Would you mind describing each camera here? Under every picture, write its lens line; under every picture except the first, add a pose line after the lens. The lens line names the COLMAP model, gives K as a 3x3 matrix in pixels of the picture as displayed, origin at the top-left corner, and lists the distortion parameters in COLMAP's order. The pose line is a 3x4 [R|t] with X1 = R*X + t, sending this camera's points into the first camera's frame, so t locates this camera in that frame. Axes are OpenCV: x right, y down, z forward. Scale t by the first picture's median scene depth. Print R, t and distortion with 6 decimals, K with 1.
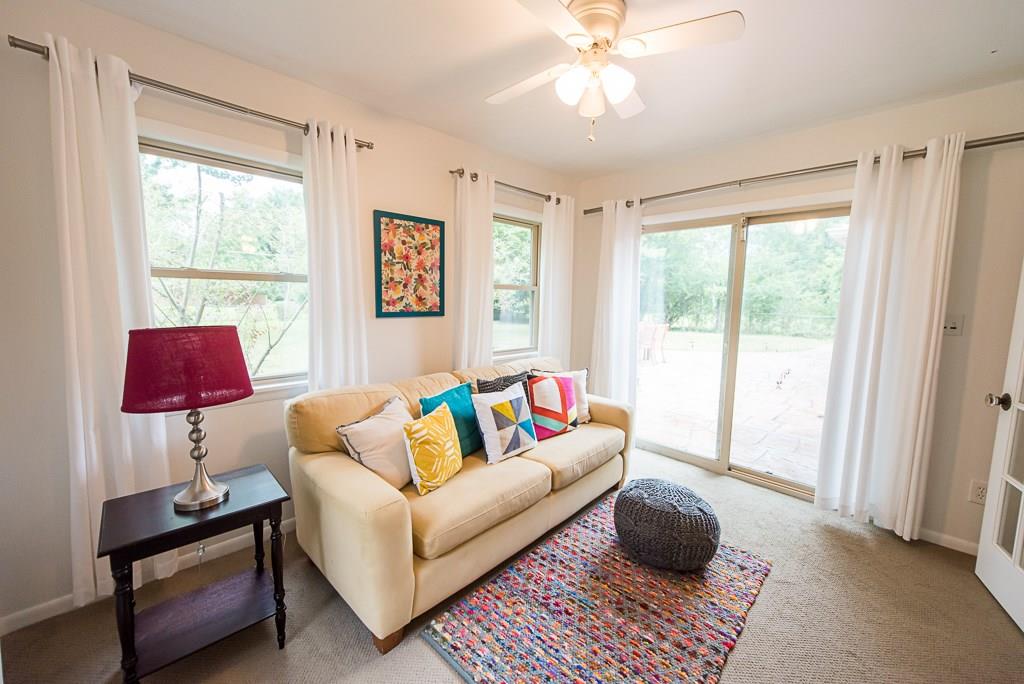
lens RADIAL K [[400.3, 0, 514.1], [0, 400.3, 337.5], [0, 0, 1]] dist [0.009361, -0.001208]
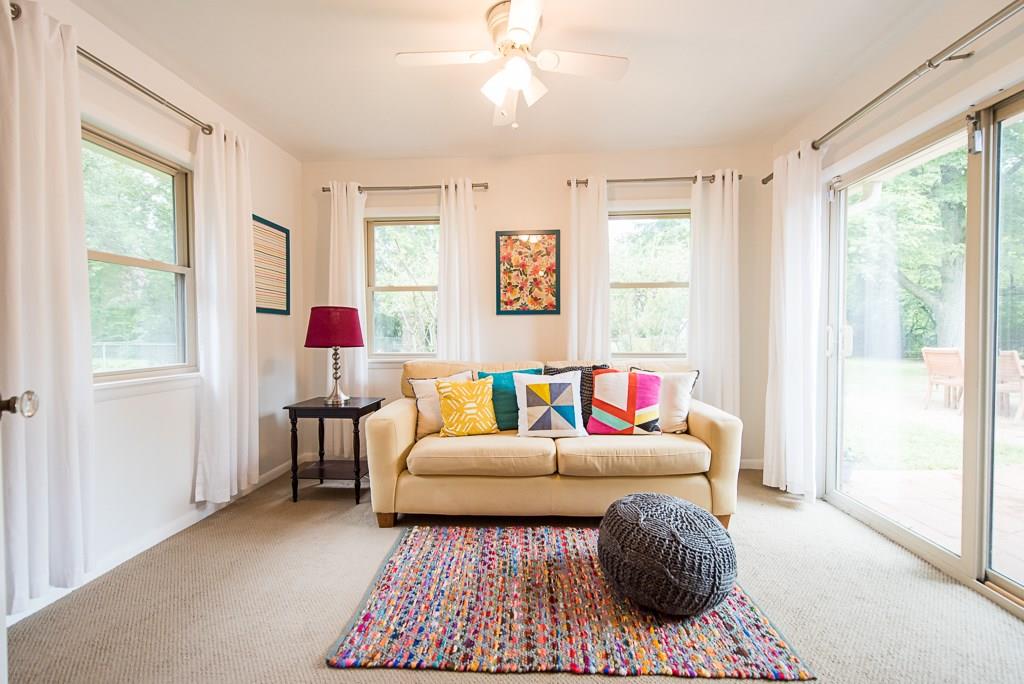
lens RADIAL K [[417.2, 0, 514.3], [0, 417.2, 339.9], [0, 0, 1]] dist [0.013746, -0.002003]
pose [[0.653756, -0.010325, -0.756635, 0.676349], [-0.060153, 0.996033, -0.065566, 0.109907], [0.754311, 0.088378, 0.650542, 0.192651]]
